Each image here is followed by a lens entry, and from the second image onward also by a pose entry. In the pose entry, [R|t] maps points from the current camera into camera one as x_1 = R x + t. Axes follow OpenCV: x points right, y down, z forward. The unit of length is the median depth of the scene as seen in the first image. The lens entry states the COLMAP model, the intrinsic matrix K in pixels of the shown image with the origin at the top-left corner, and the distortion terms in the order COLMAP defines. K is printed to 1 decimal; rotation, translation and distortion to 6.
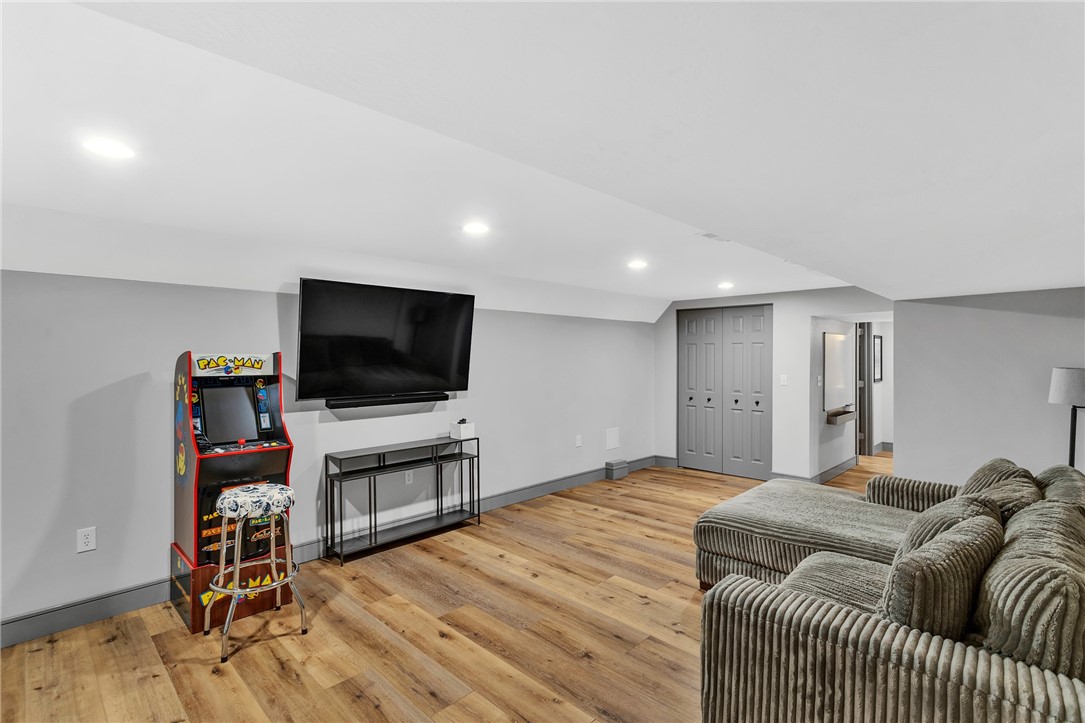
lens RADIAL K [[507.3, 0, 543.7], [0, 507.3, 365.3], [0, 0, 1]] dist [0.001608, 0.000316]
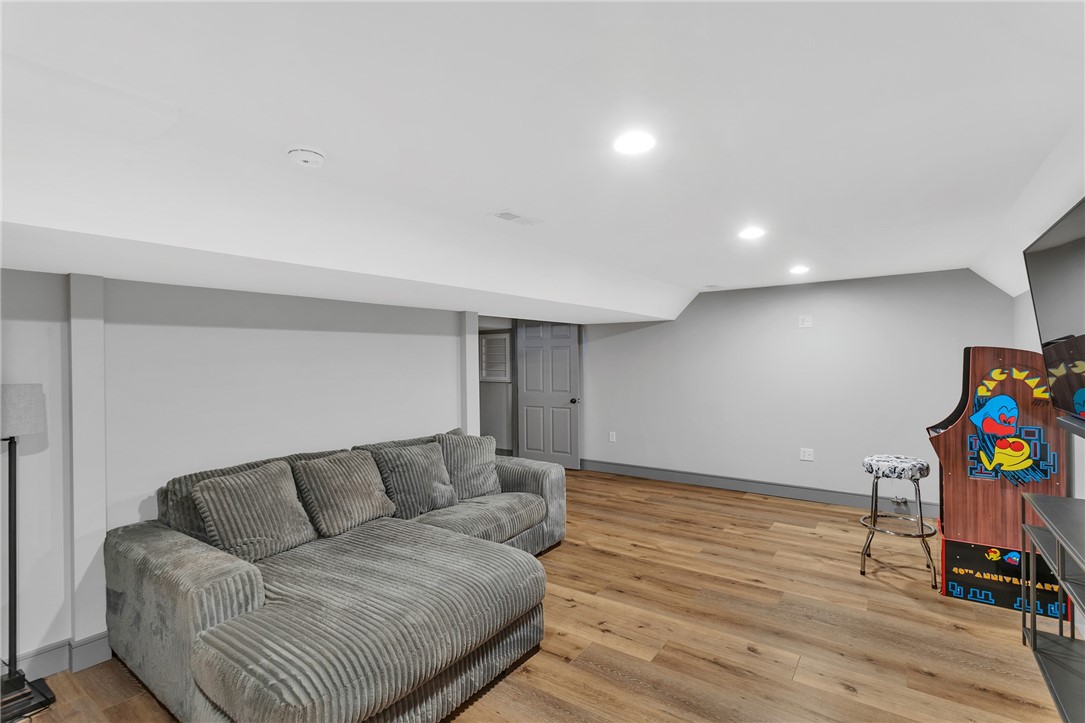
lens RADIAL K [[507.3, 0, 540.6], [0, 507.3, 360.8], [0, 0, 1]] dist [0.001608, 0.000316]
pose [[-0.988235, 0.014614, -0.152241, 0.481780], [0.011955, 0.999760, 0.018369, -0.031334], [0.152473, 0.016333, -0.988173, 2.039802]]
